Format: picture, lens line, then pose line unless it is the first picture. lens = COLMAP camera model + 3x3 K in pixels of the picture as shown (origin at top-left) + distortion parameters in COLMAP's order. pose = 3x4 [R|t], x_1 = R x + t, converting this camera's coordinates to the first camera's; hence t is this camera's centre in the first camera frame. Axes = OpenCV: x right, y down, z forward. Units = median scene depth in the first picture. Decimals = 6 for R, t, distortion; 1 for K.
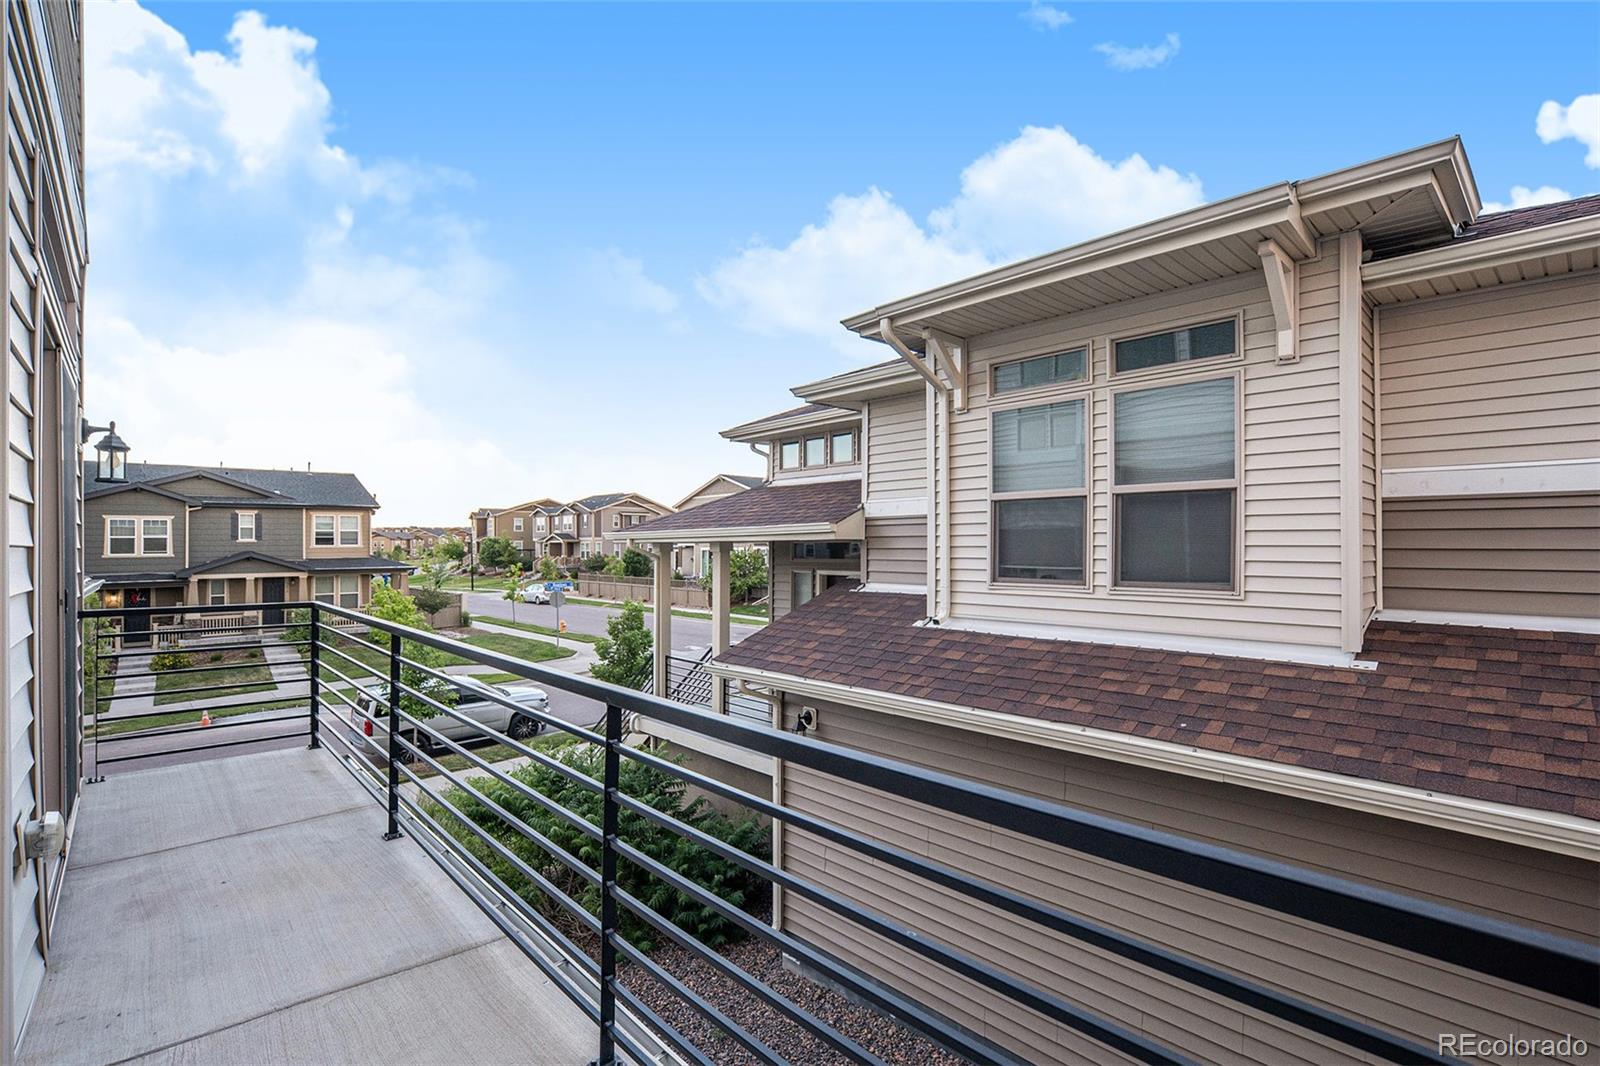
lens RADIAL K [[742.7, 0, 822.4], [0, 742.7, 537.6], [0, 0, 1]] dist [-0.024273, 0.000484]
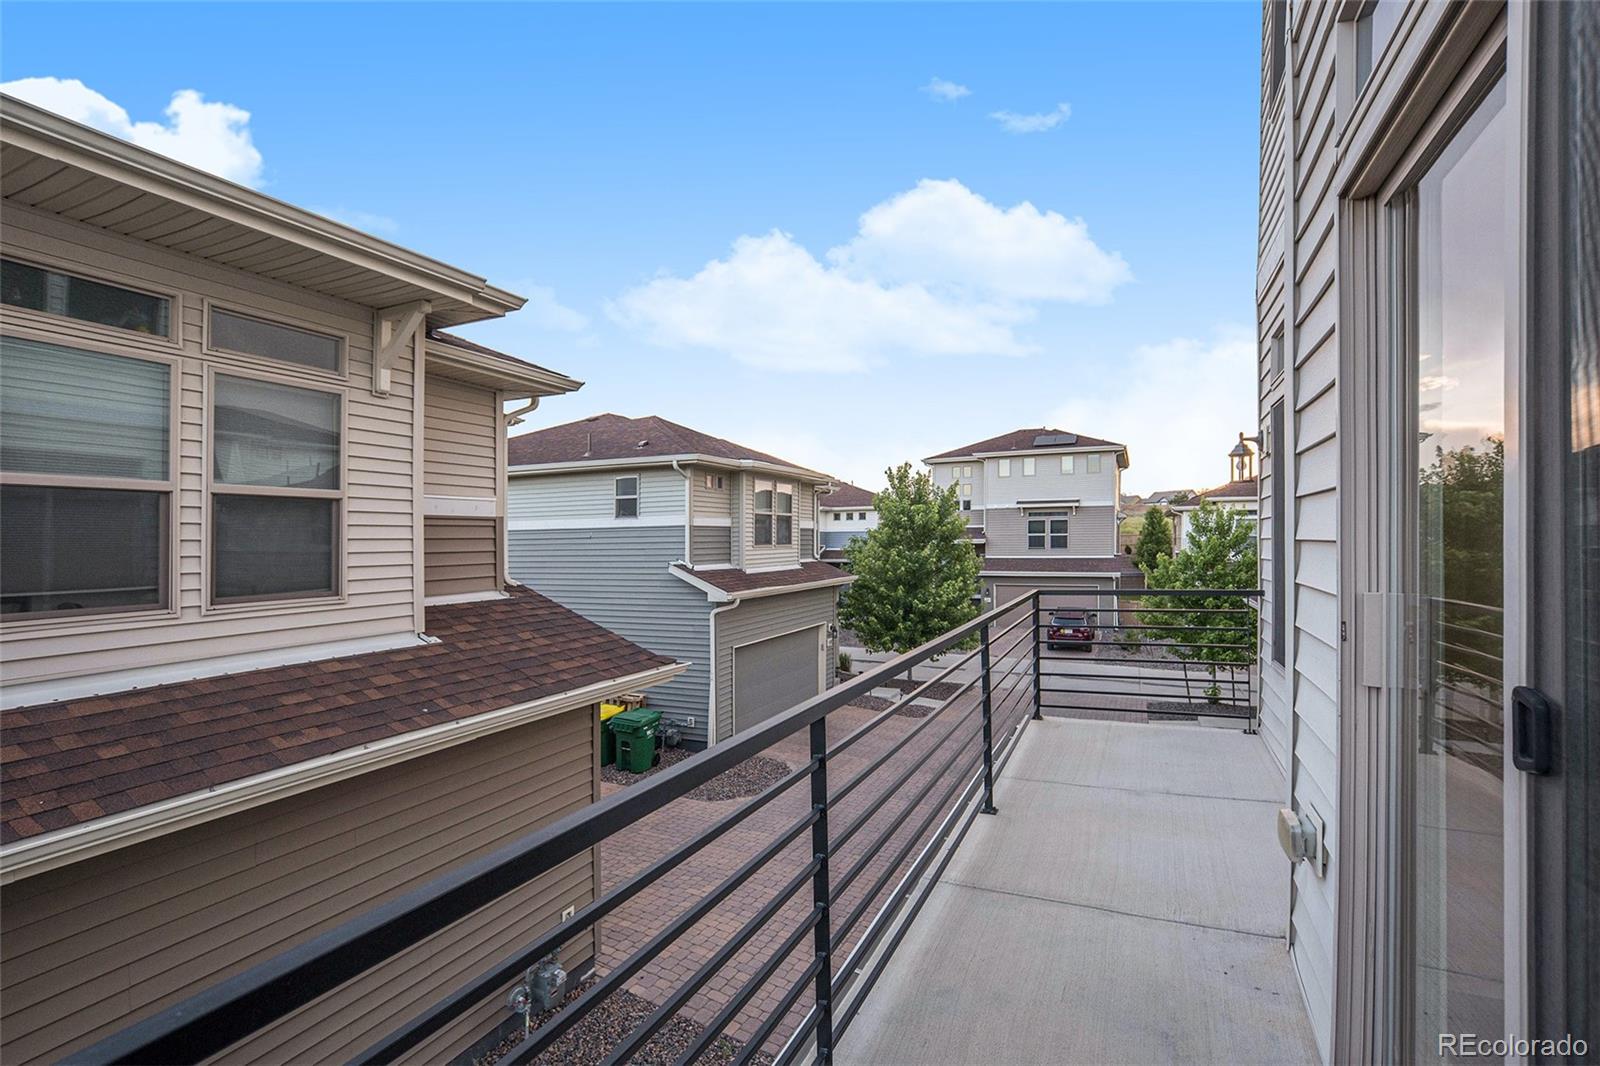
lens RADIAL K [[742.7, 0, 822.4], [0, 742.7, 537.6], [0, 0, 1]] dist [-0.024273, 0.000484]
pose [[-0.383134, 0.014743, 0.923575, -0.177561], [0.015537, 0.999834, -0.009515, 0.002518], [-0.923562, 0.010704, -0.383299, 0.197321]]
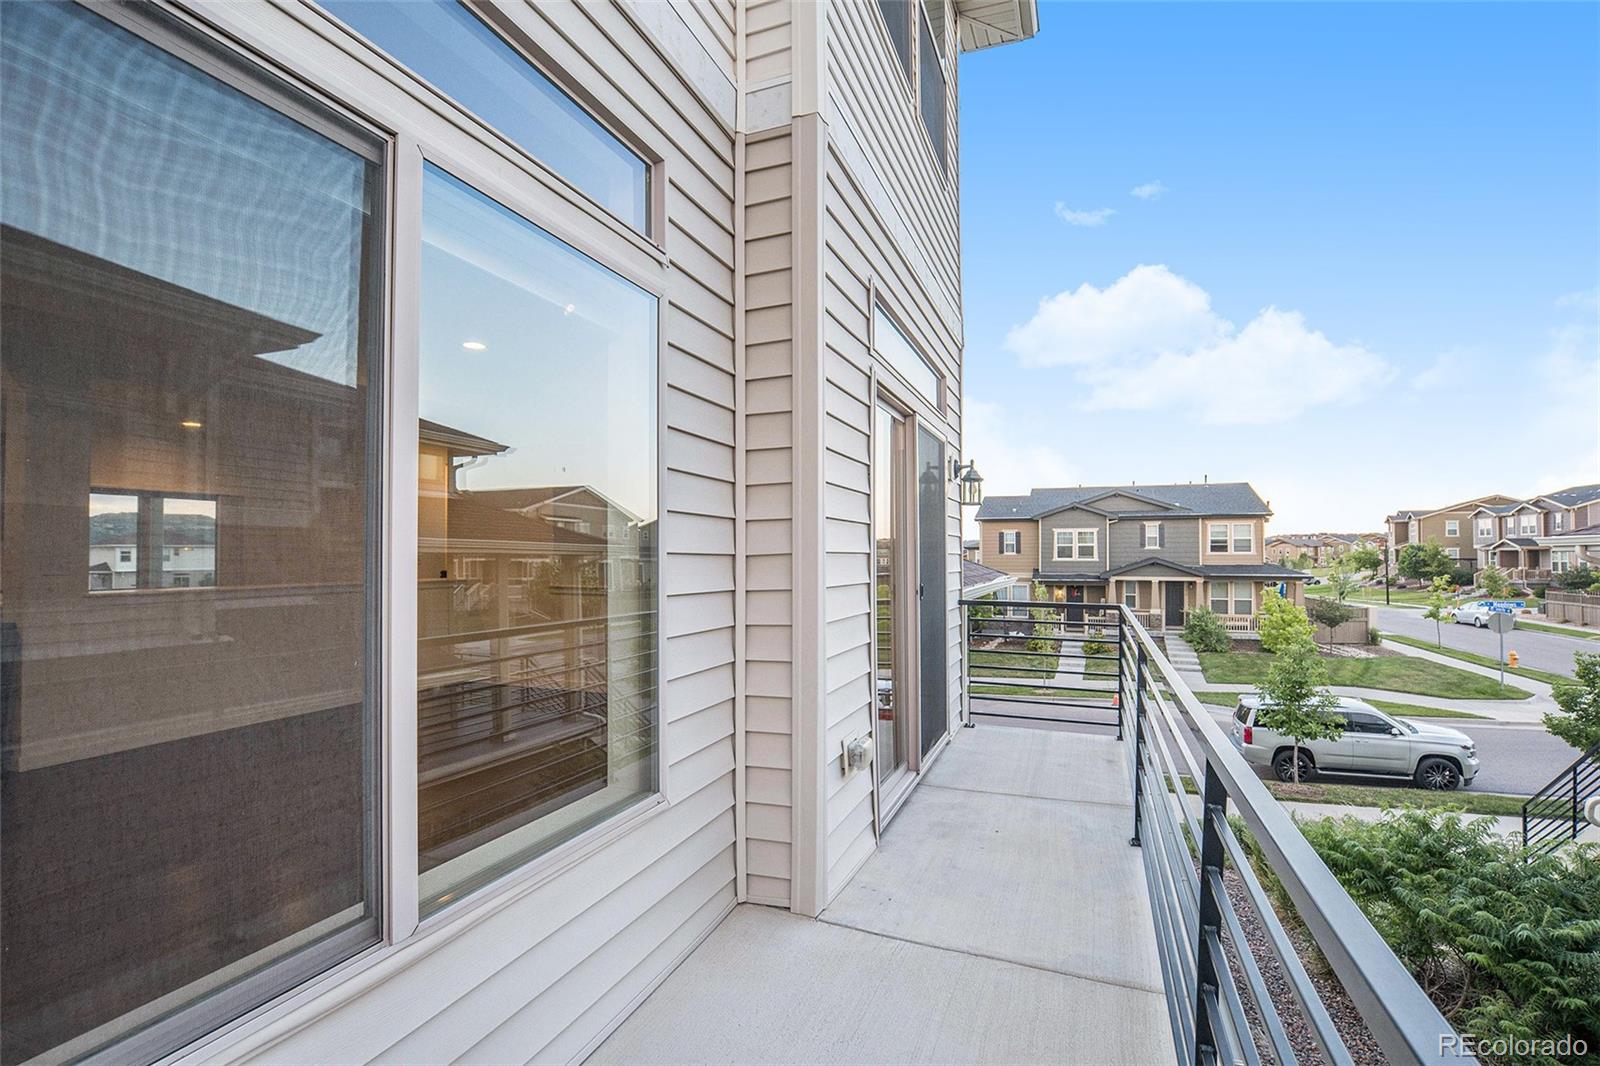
lens RADIAL K [[742.7, 0, 822.4], [0, 742.7, 537.6], [0, 0, 1]] dist [-0.024273, 0.000484]
pose [[0.440194, -0.012444, -0.897817, 0.021992], [0.003592, 0.999920, -0.012098, 0.000012], [0.897896, 0.002100, 0.440203, 0.027826]]
